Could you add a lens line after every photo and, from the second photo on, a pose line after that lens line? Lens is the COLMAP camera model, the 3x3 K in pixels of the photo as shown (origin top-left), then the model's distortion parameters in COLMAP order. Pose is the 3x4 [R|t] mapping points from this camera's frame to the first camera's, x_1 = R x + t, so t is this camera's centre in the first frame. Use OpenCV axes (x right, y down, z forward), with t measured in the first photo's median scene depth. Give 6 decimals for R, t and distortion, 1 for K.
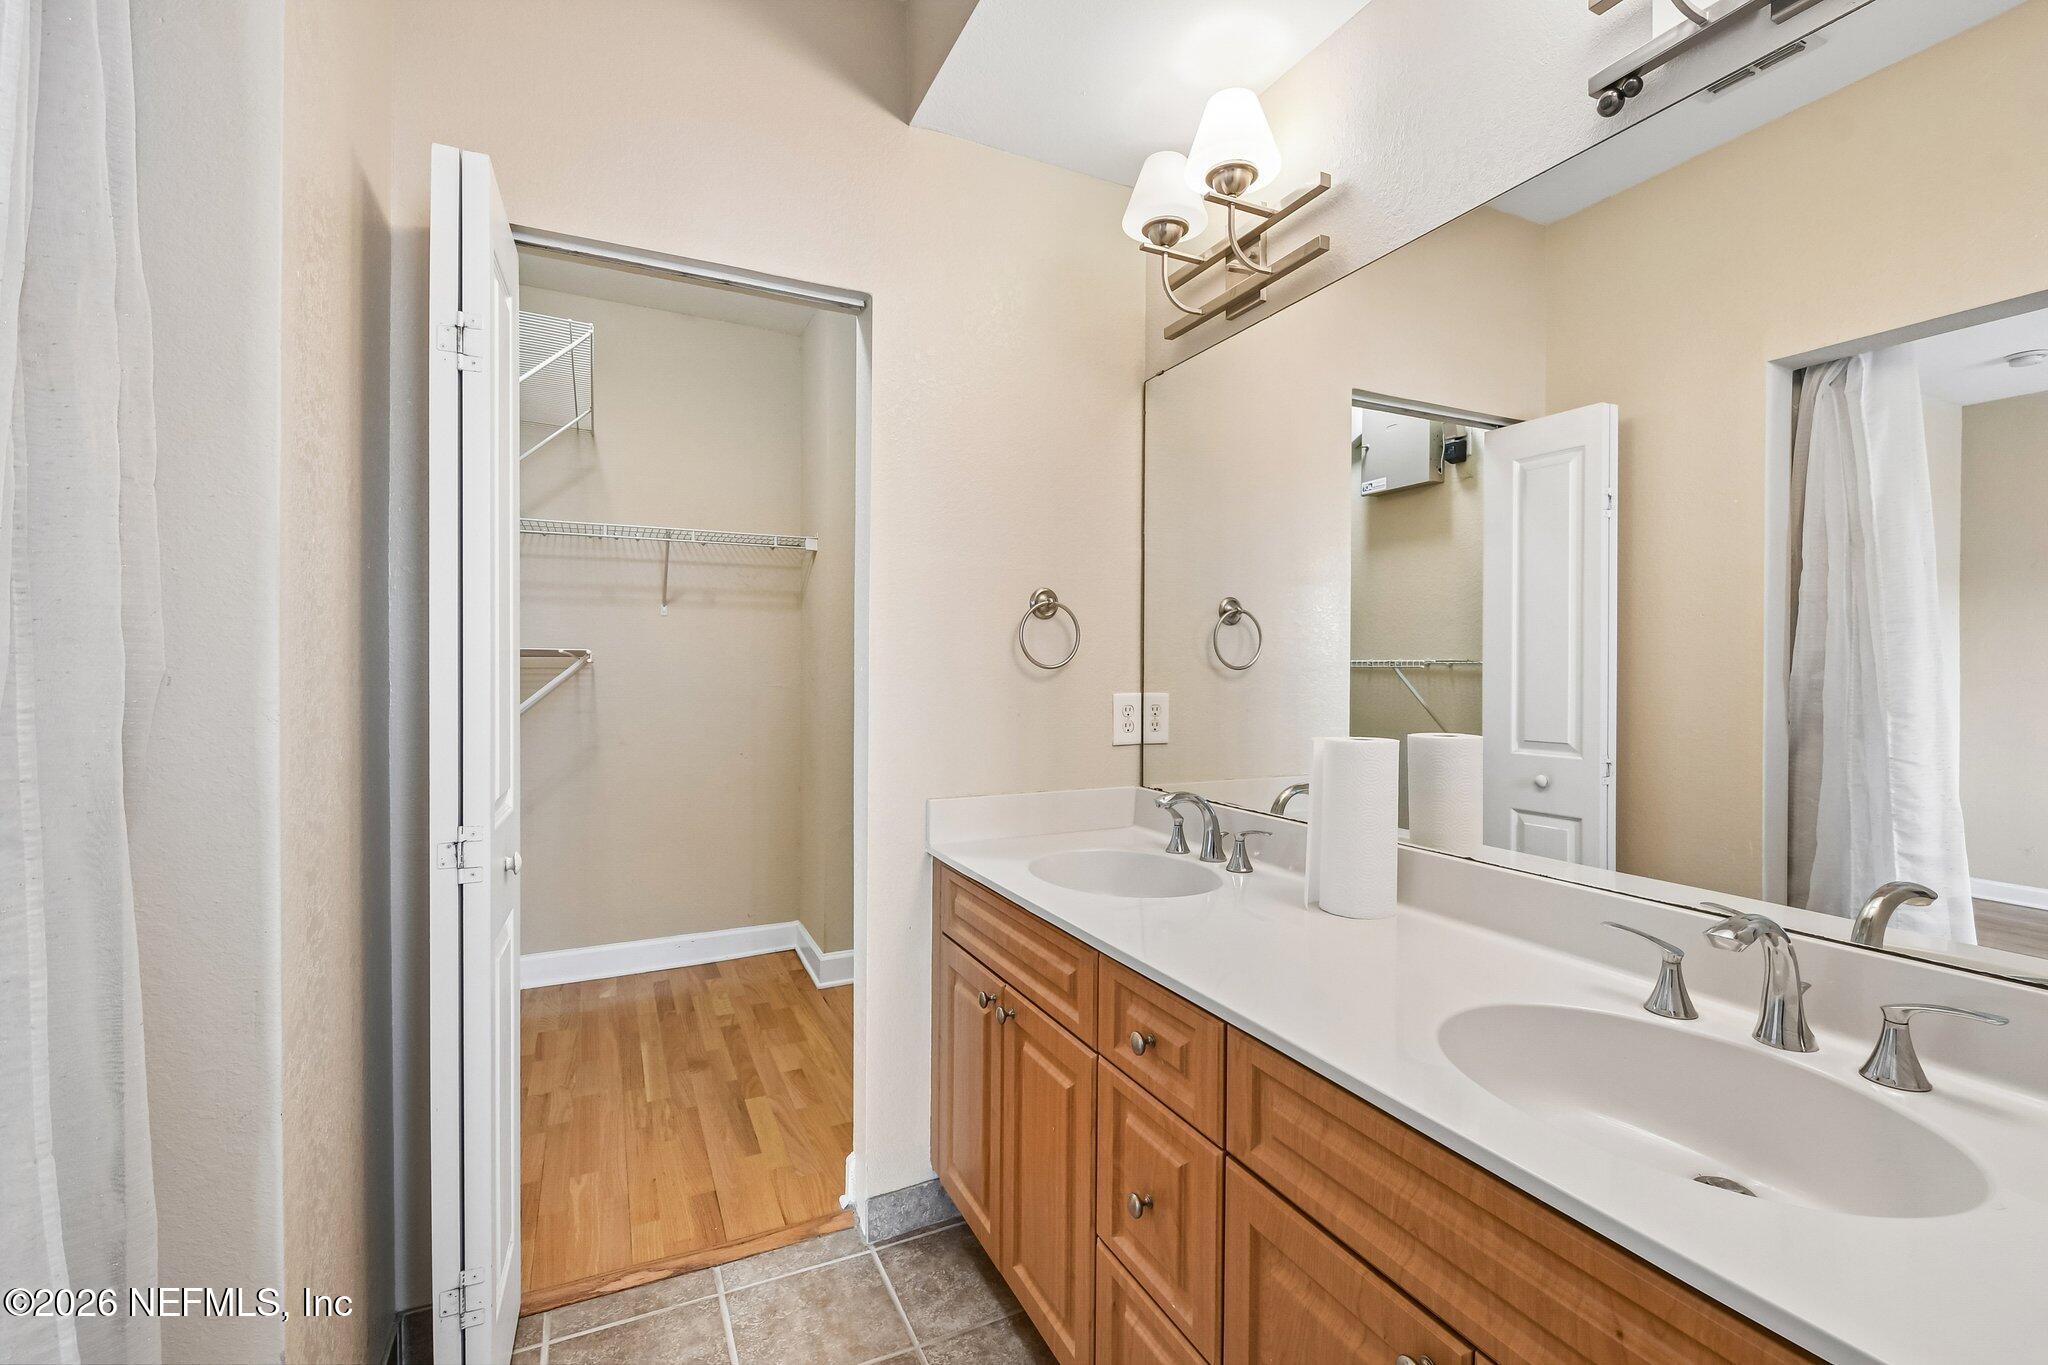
lens RADIAL K [[889.9, 0, 1053.2], [0, 889.9, 679.7], [0, 0, 1]] dist [0.000964, -0.000427]
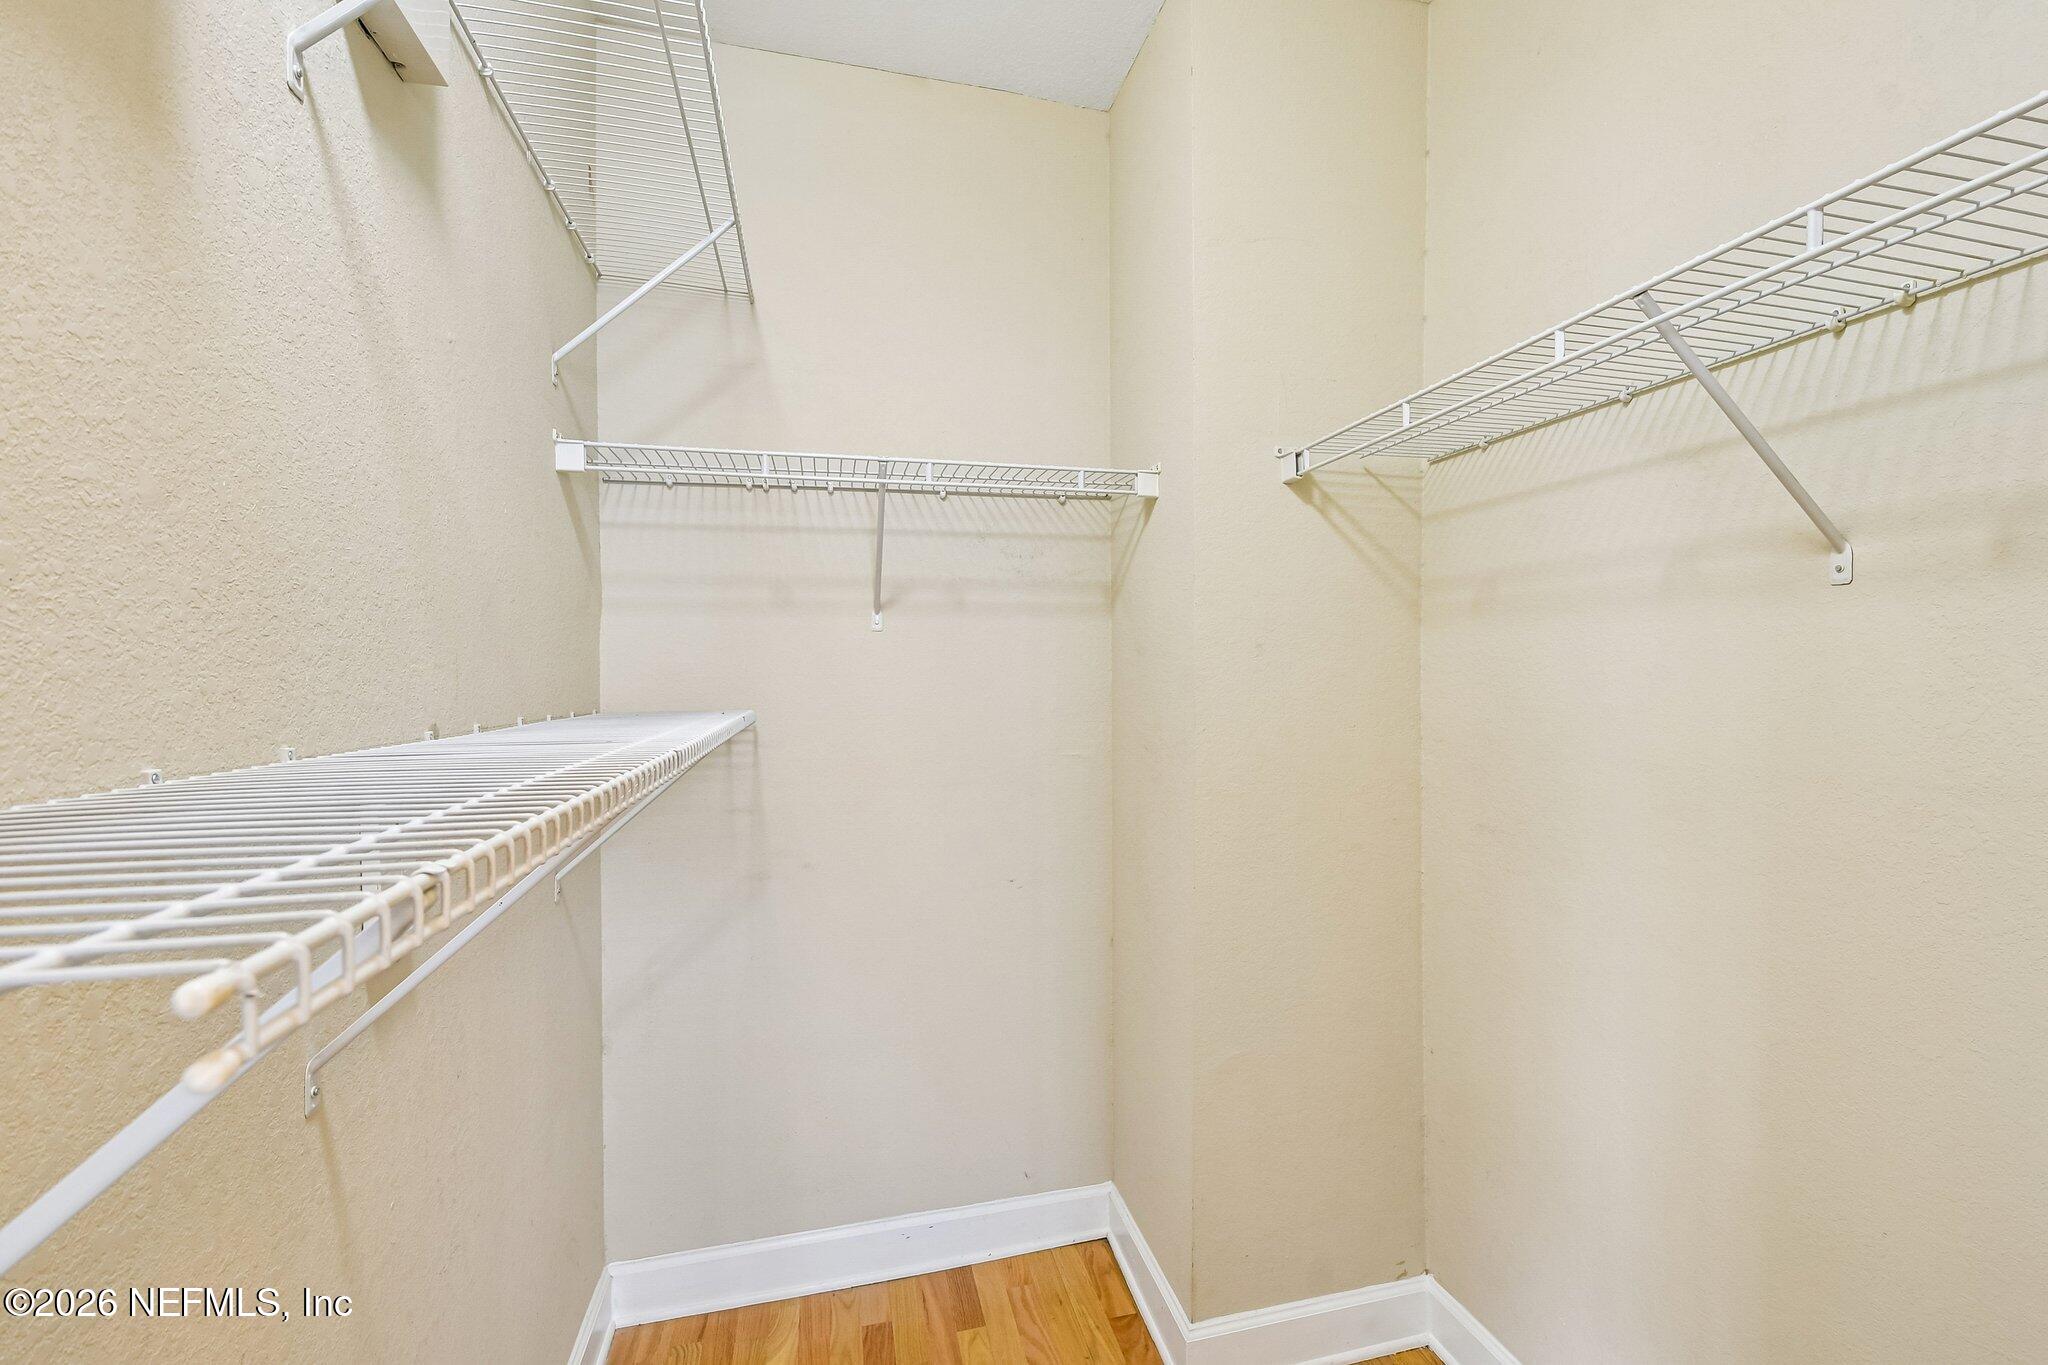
lens RADIAL K [[889.9, 0, 1053.2], [0, 889.9, 679.7], [0, 0, 1]] dist [0.000964, -0.000427]
pose [[0.977770, -0.011560, -0.209359, -0.299107], [0.009248, 0.999885, -0.012017, -0.047858], [0.209474, 0.009813, 0.977765, 0.672598]]
